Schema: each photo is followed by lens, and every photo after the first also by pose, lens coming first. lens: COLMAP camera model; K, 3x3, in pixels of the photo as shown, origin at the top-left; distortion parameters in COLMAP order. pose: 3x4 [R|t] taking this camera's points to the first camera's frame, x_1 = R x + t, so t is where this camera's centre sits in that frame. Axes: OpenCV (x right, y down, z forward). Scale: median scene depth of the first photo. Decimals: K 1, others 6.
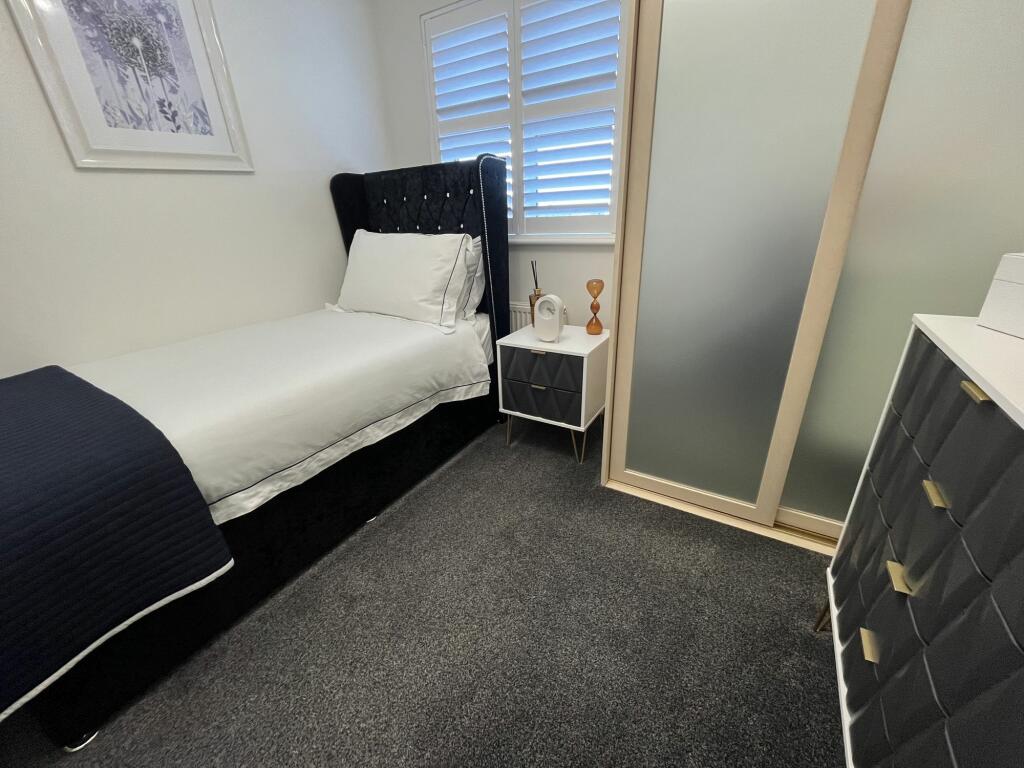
lens RADIAL K [[408.1, 0, 511.0], [0, 408.1, 387.5], [0, 0, 1]] dist [-0.009322, 0.000087]
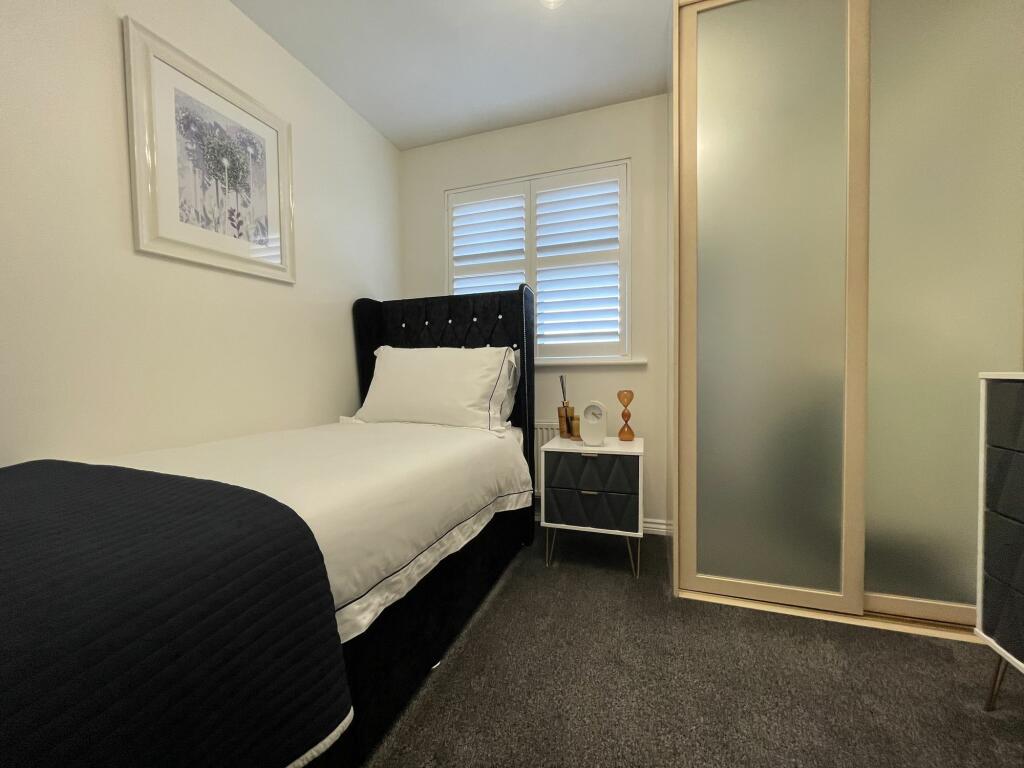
lens RADIAL K [[411.6, 0, 510.3], [0, 411.6, 385.2], [0, 0, 1]] dist [-0.002064, -0.000487]
pose [[0.975896, 0.021487, 0.217177, -0.363520], [0.060565, 0.929388, -0.364101, 0.116305], [-0.209665, 0.368478, 0.905684, 0.063723]]
